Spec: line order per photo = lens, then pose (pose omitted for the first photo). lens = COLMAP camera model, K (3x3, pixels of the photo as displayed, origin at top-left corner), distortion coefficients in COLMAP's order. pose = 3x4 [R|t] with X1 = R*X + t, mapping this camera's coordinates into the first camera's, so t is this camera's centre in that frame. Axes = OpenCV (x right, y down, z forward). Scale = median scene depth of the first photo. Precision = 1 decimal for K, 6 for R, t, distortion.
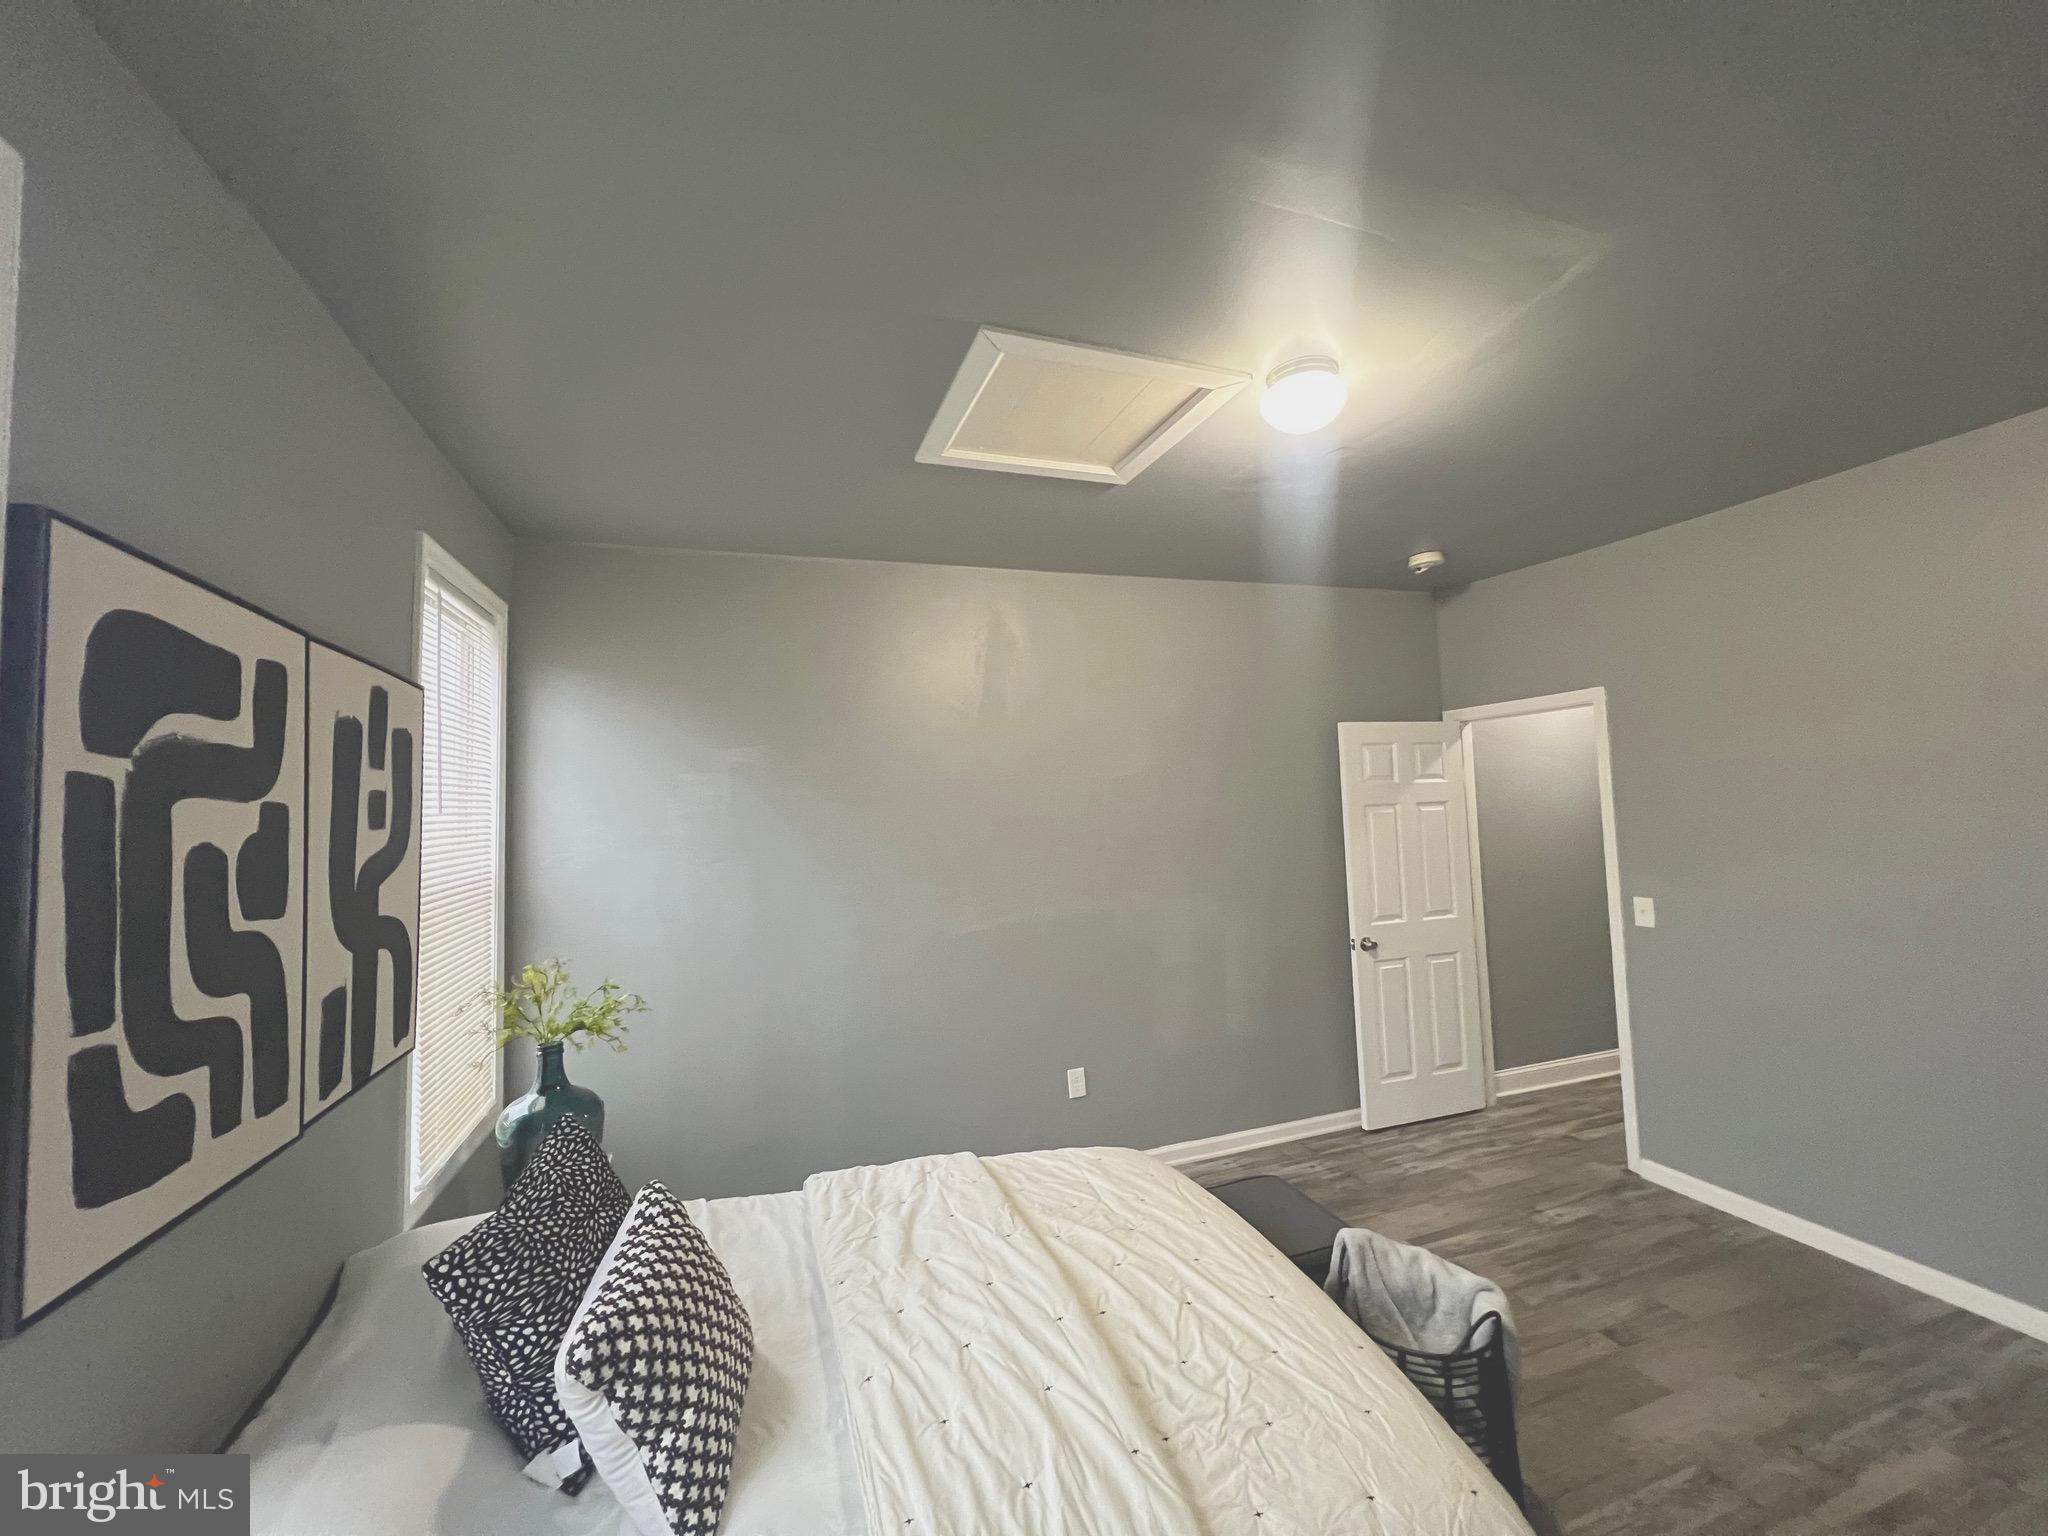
lens RADIAL K [[816.5, 0, 1021.7], [0, 816.5, 762.5], [0, 0, 1]] dist [0.000204, -0.000118]
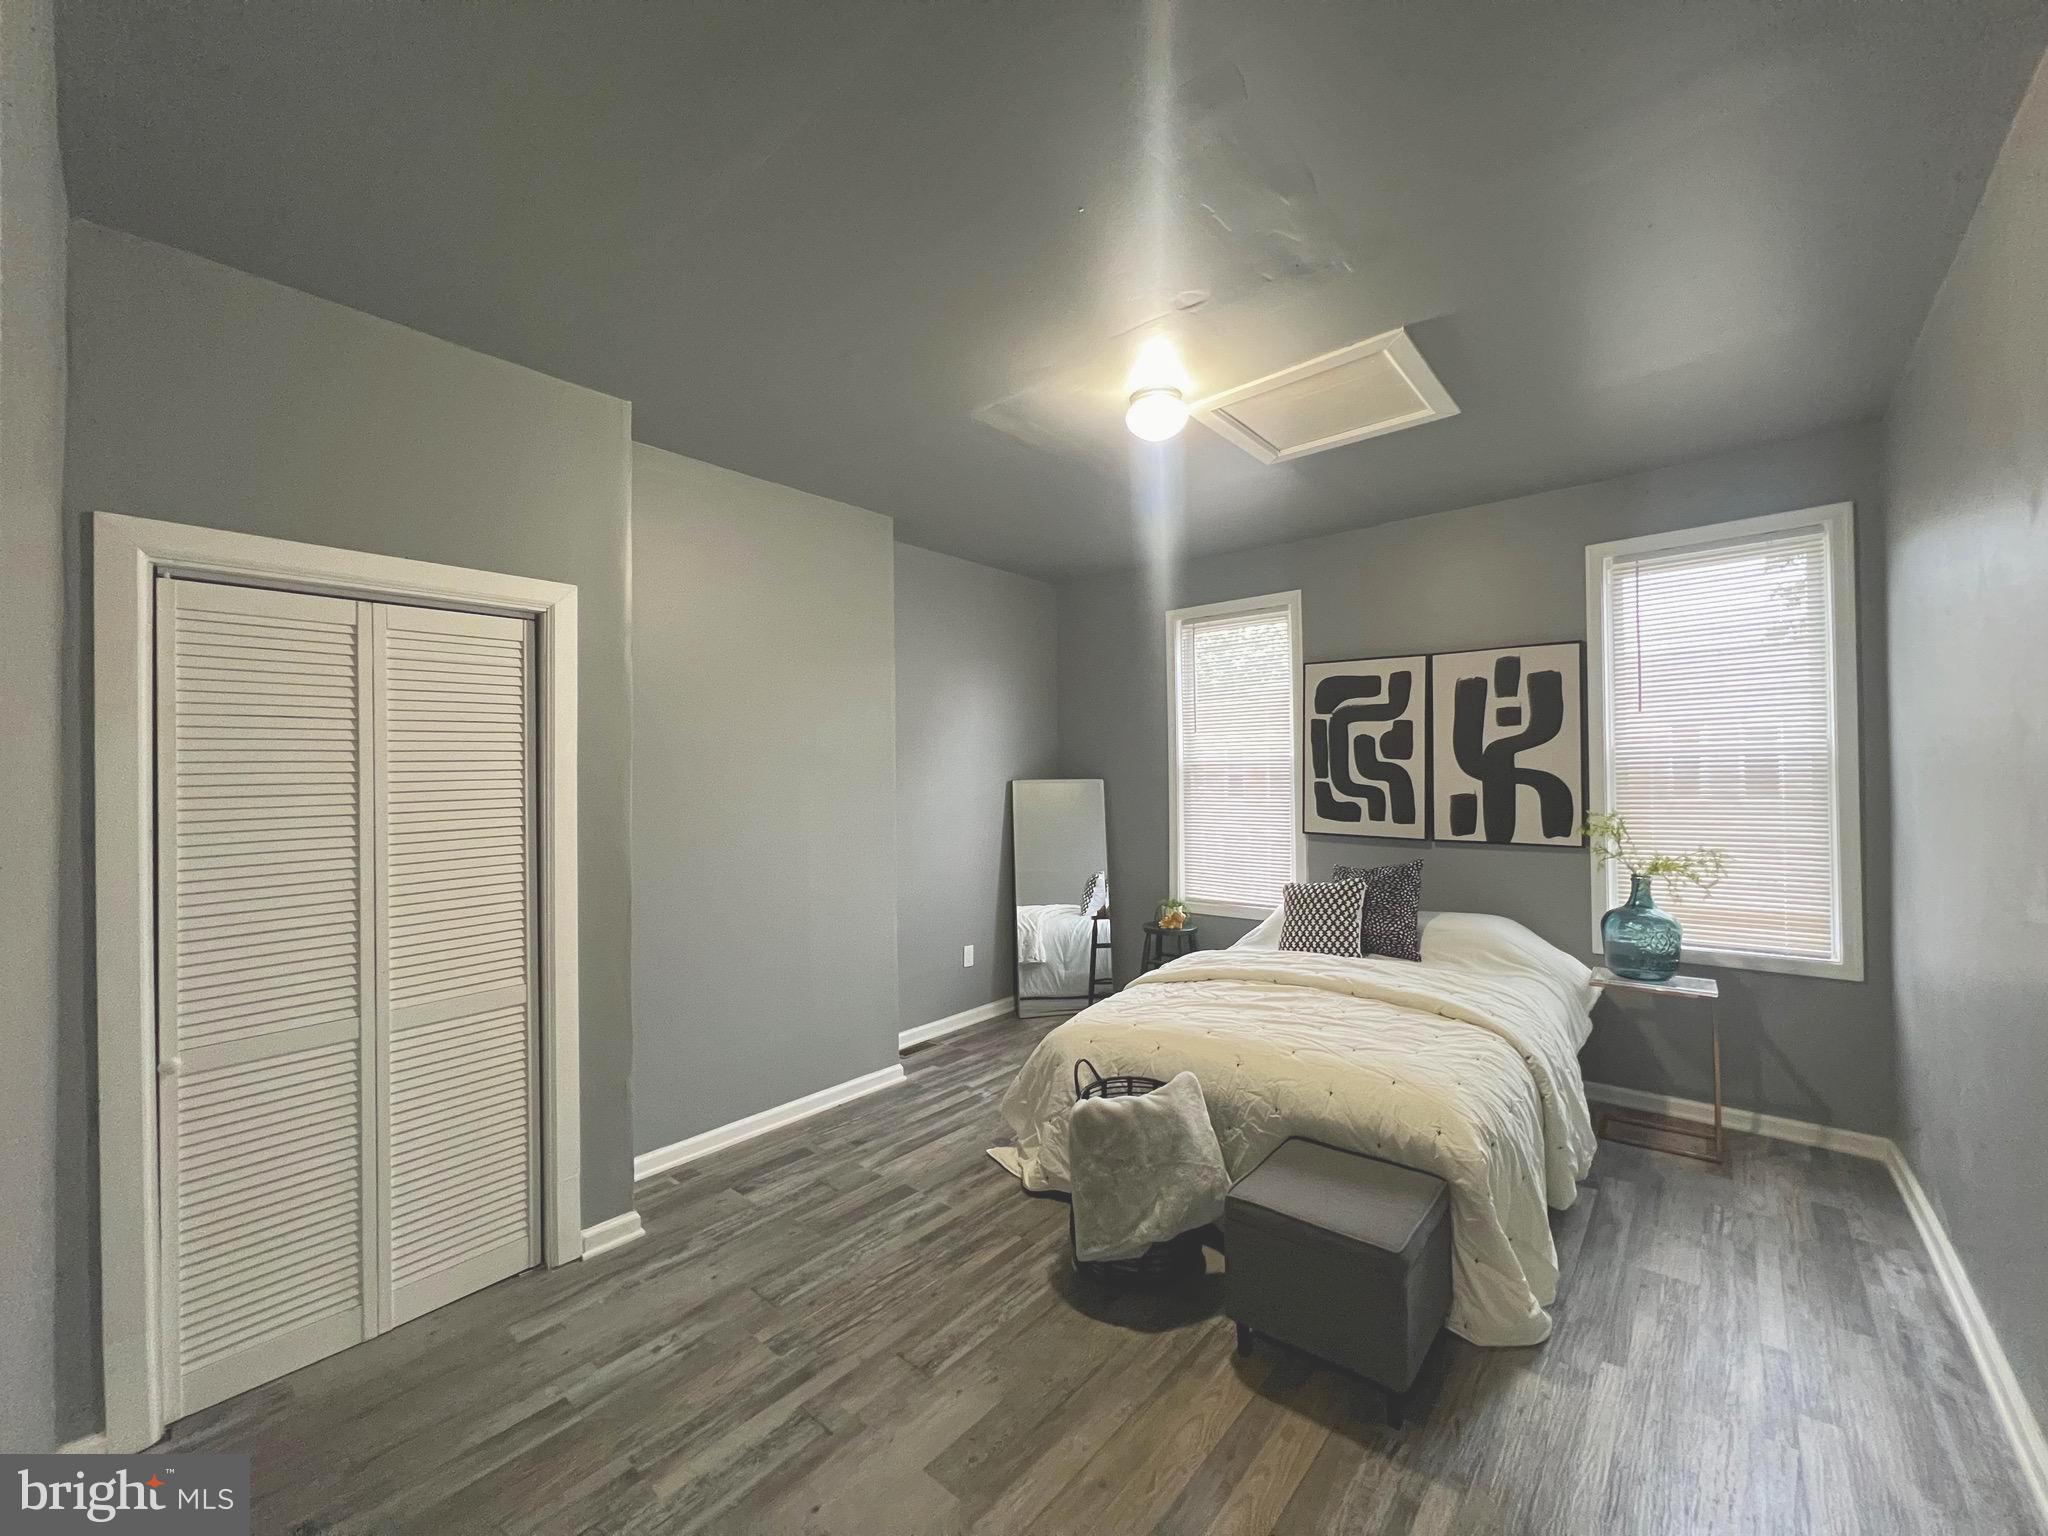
lens RADIAL K [[816.5, 0, 1027.4], [0, 816.5, 763.0], [0, 0, 1]] dist [0.000204, -0.000118]
pose [[-0.859770, 0.038495, -0.509228, 1.153541], [0.070236, 0.996592, -0.043248, 0.156237], [0.505828, -0.072949, -0.859544, 1.880798]]
